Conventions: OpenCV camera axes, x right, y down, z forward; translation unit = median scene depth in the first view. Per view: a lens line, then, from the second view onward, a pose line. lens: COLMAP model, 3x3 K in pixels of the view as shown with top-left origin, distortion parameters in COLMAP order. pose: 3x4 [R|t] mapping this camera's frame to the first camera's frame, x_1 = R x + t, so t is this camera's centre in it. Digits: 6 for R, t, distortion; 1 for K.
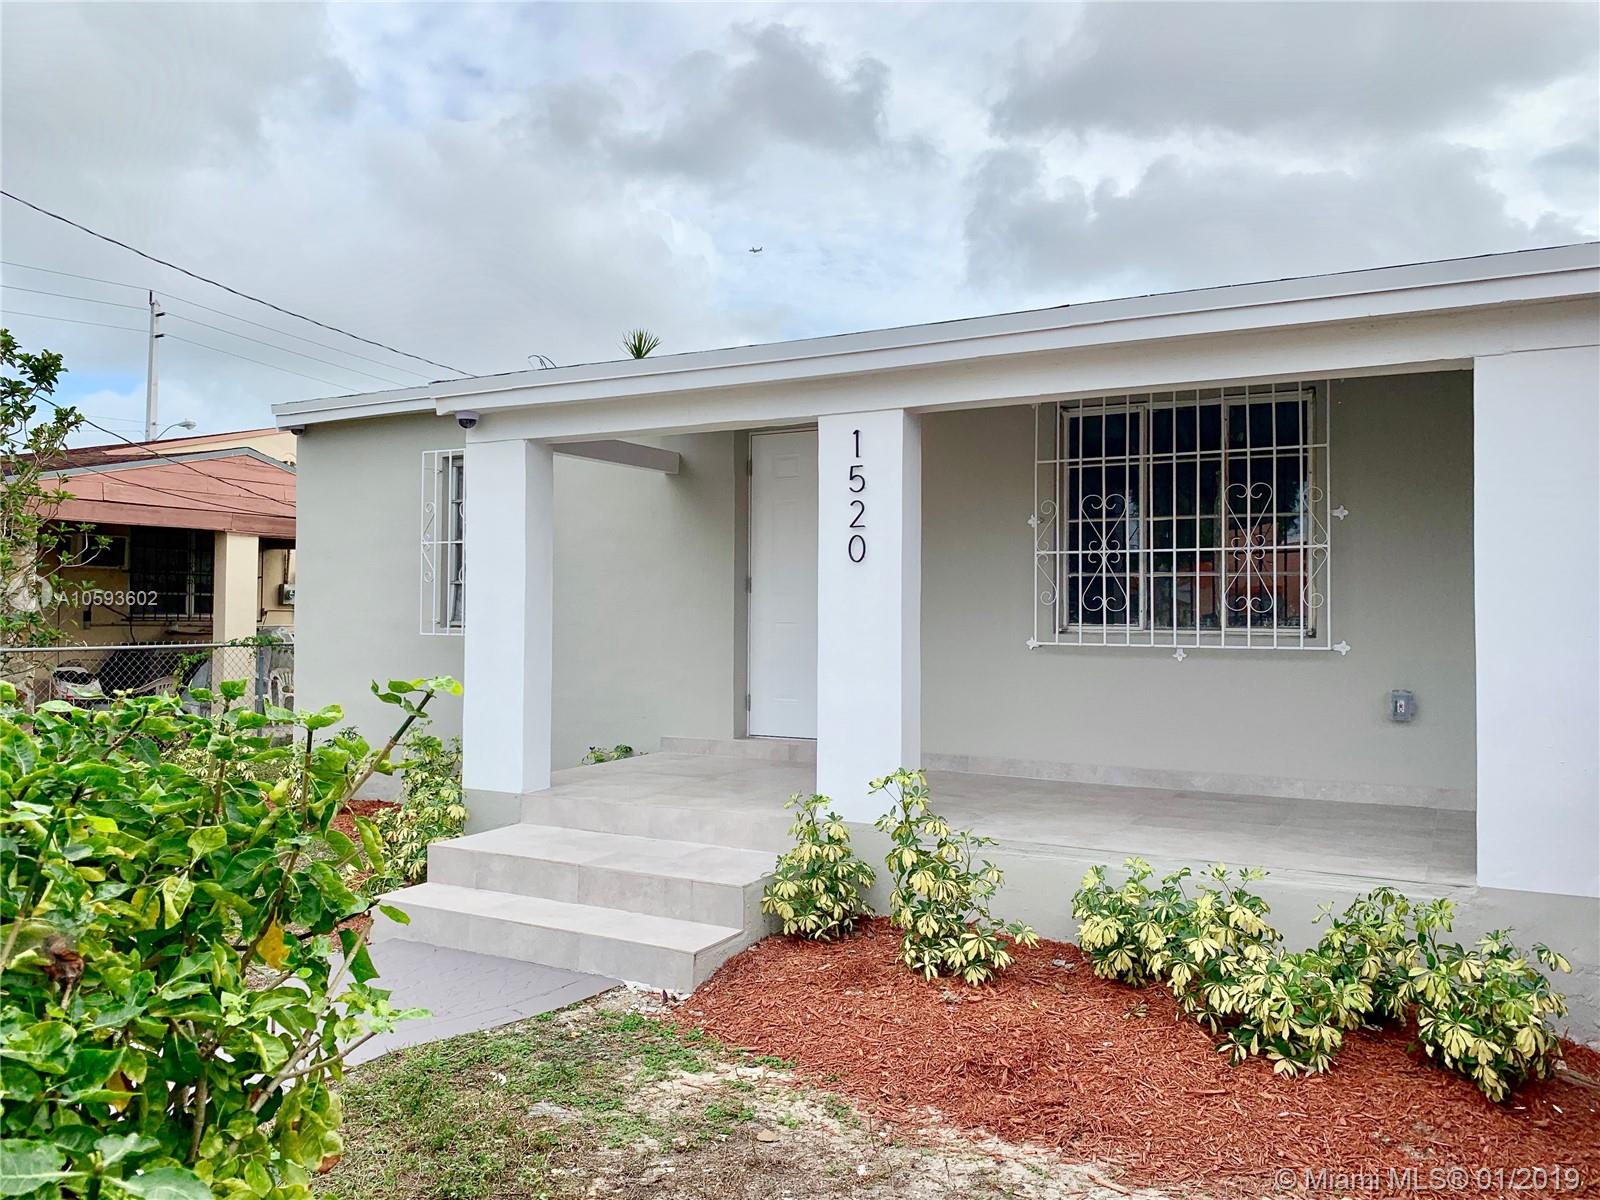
lens RADIAL K [[1209.9, 0, 800.4], [0, 1209.9, 602.7], [0, 0, 1]] dist [0.065722, -0.023473]
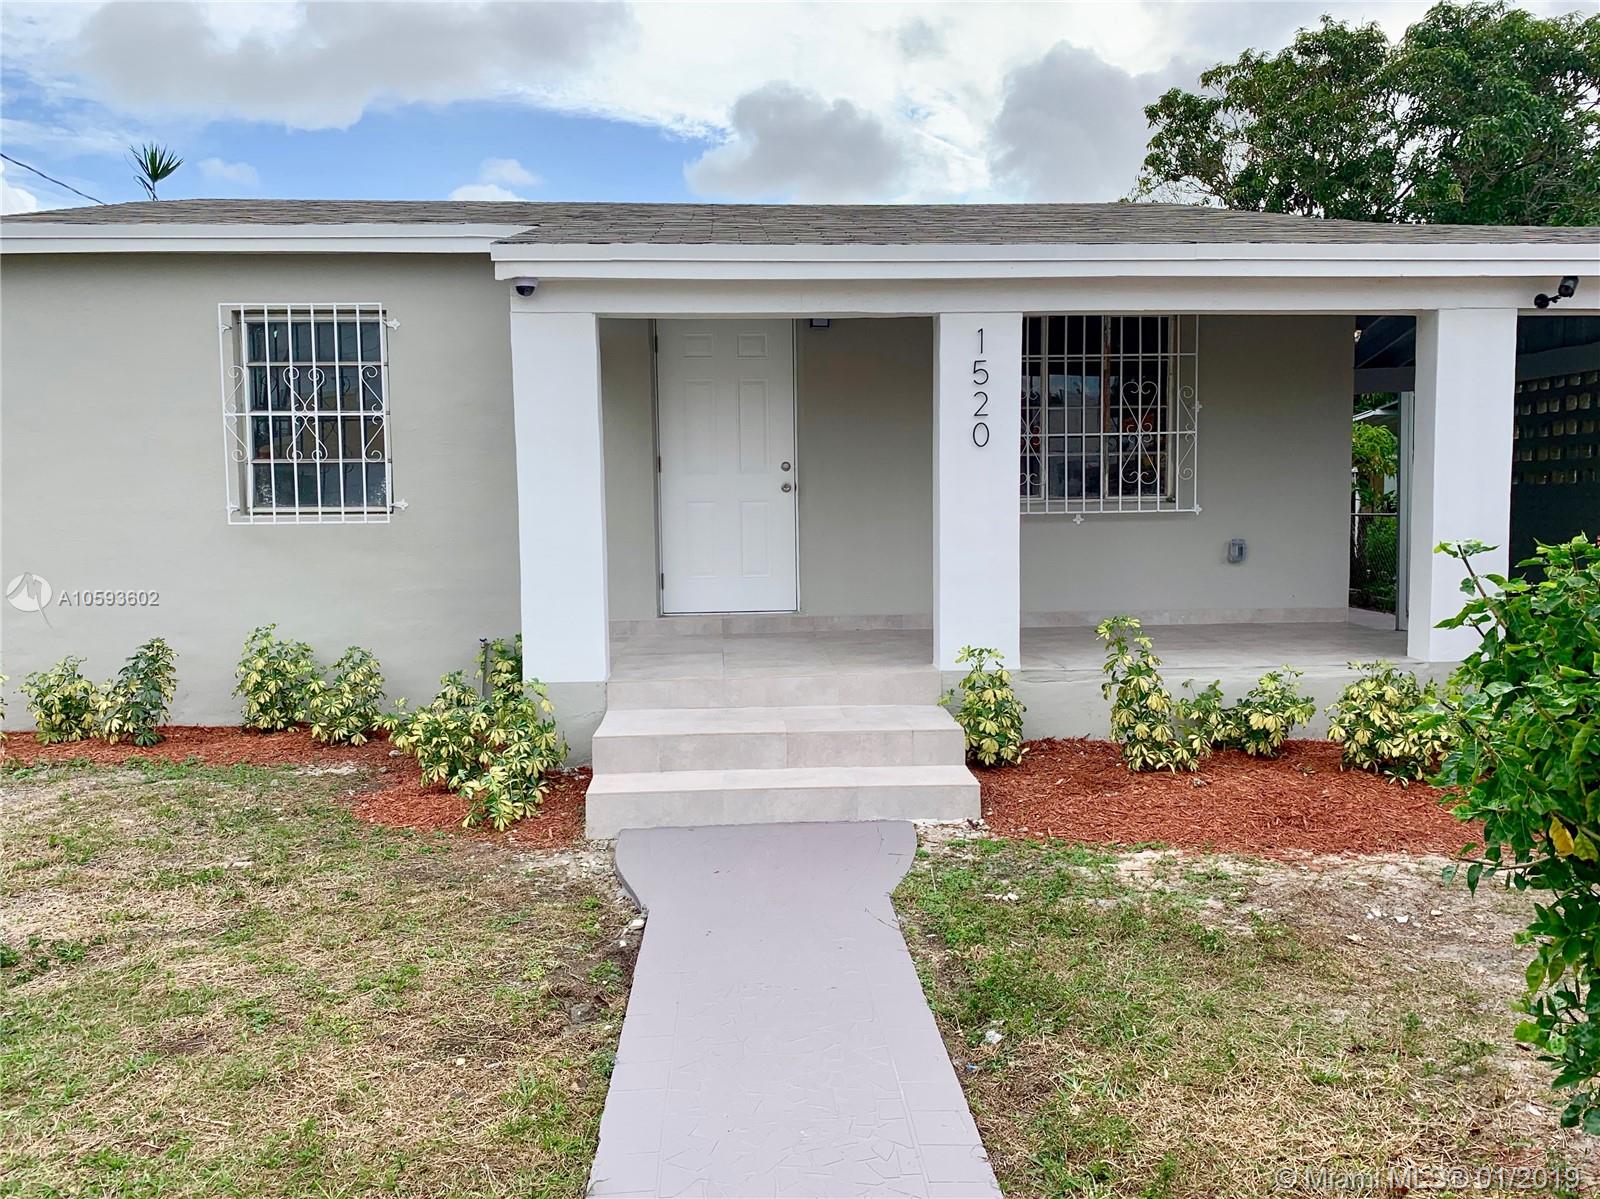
lens RADIAL K [[1209.9, 0, 897.7], [0, 1209.9, 568.6], [0, 0, 1]] dist [0.065722, -0.023473]
pose [[0.847625, -0.052115, 0.528030, -0.637134], [0.012195, 0.996815, 0.078806, -0.008262], [-0.530456, -0.060358, 0.845561, 0.065081]]
